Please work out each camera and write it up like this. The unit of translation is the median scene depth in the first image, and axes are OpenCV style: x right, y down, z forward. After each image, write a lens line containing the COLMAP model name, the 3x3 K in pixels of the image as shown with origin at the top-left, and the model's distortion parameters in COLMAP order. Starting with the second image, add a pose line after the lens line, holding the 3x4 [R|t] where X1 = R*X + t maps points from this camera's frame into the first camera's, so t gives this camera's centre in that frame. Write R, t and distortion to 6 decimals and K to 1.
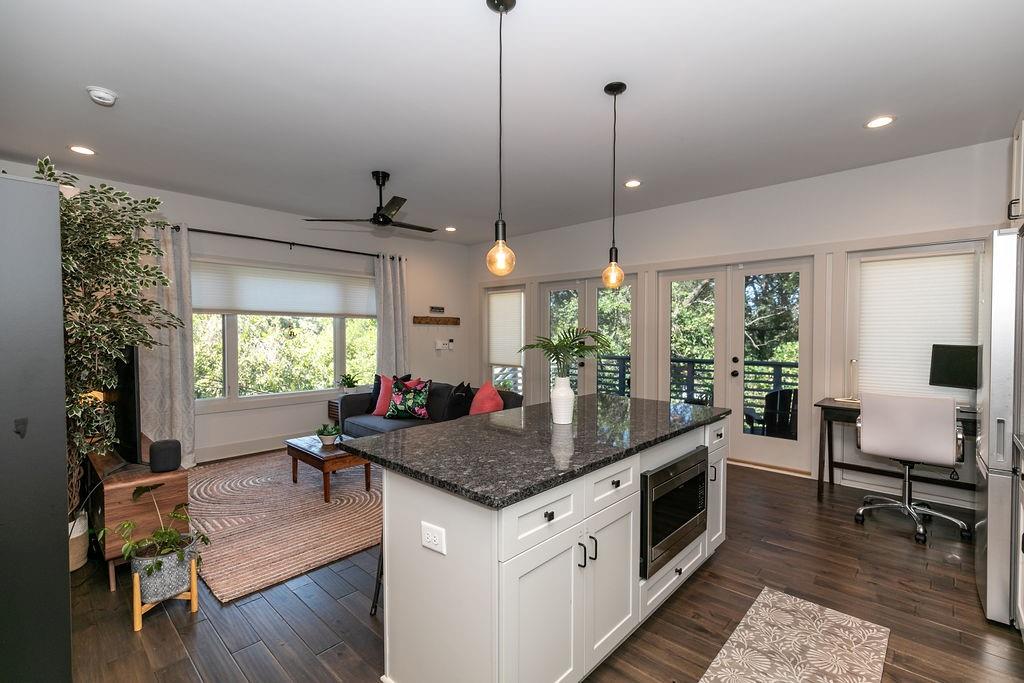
lens RADIAL K [[462.3, 0, 511.2], [0, 462.3, 347.1], [0, 0, 1]] dist [0.003387, 0.000095]
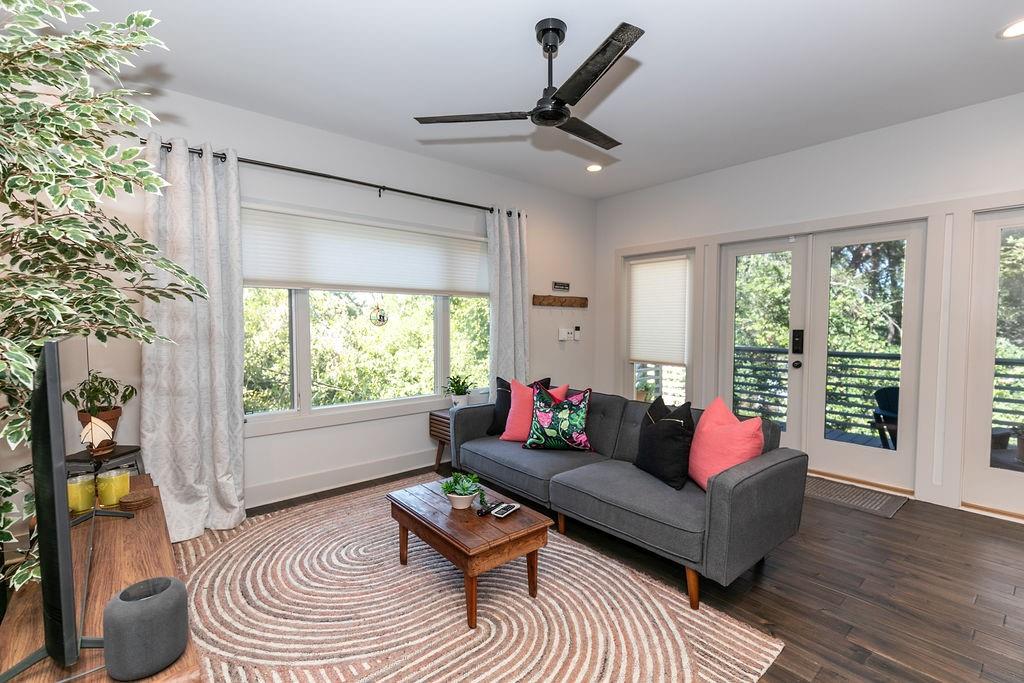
lens RADIAL K [[473.1, 0, 516.1], [0, 473.1, 349.5], [0, 0, 1]] dist [0.002285, 0.000305]
pose [[0.993536, 0.006783, -0.113314, -0.206510], [-0.003350, 0.999530, 0.030467, -0.004169], [0.113468, -0.029890, 0.993092, 0.336466]]
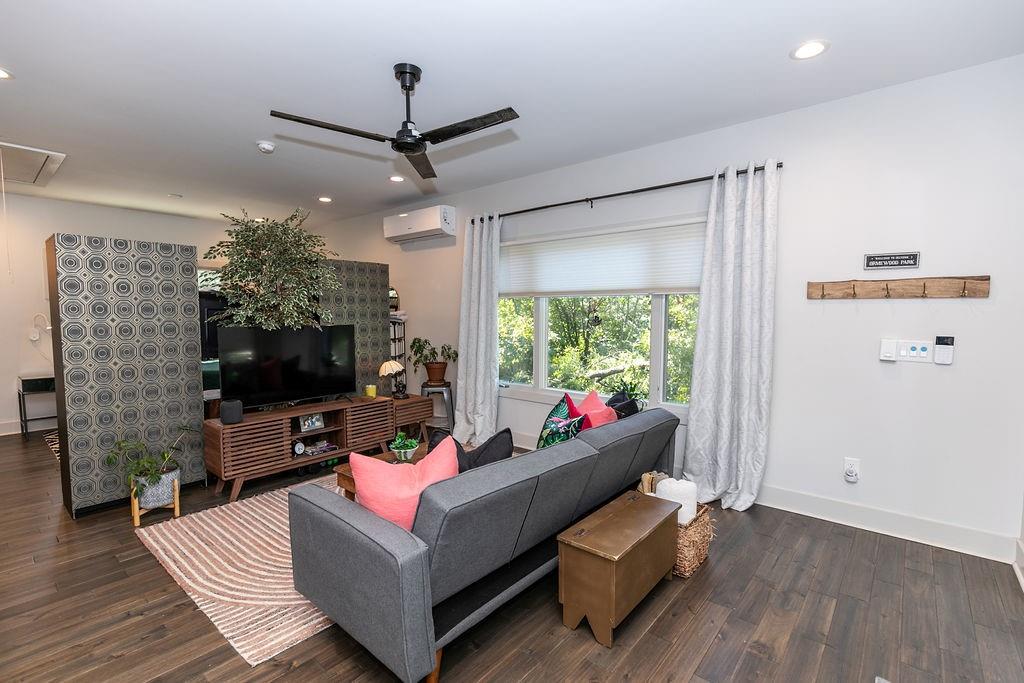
lens RADIAL K [[459.7, 0, 545.7], [0, 459.7, 347.2], [0, 0, 1]] dist [0.045196, 0.000171]
pose [[0.081493, 0.068505, -0.994317, 0.323693], [-0.033935, 0.997247, 0.065925, -0.033204], [0.996096, 0.028370, 0.083594, 0.951461]]
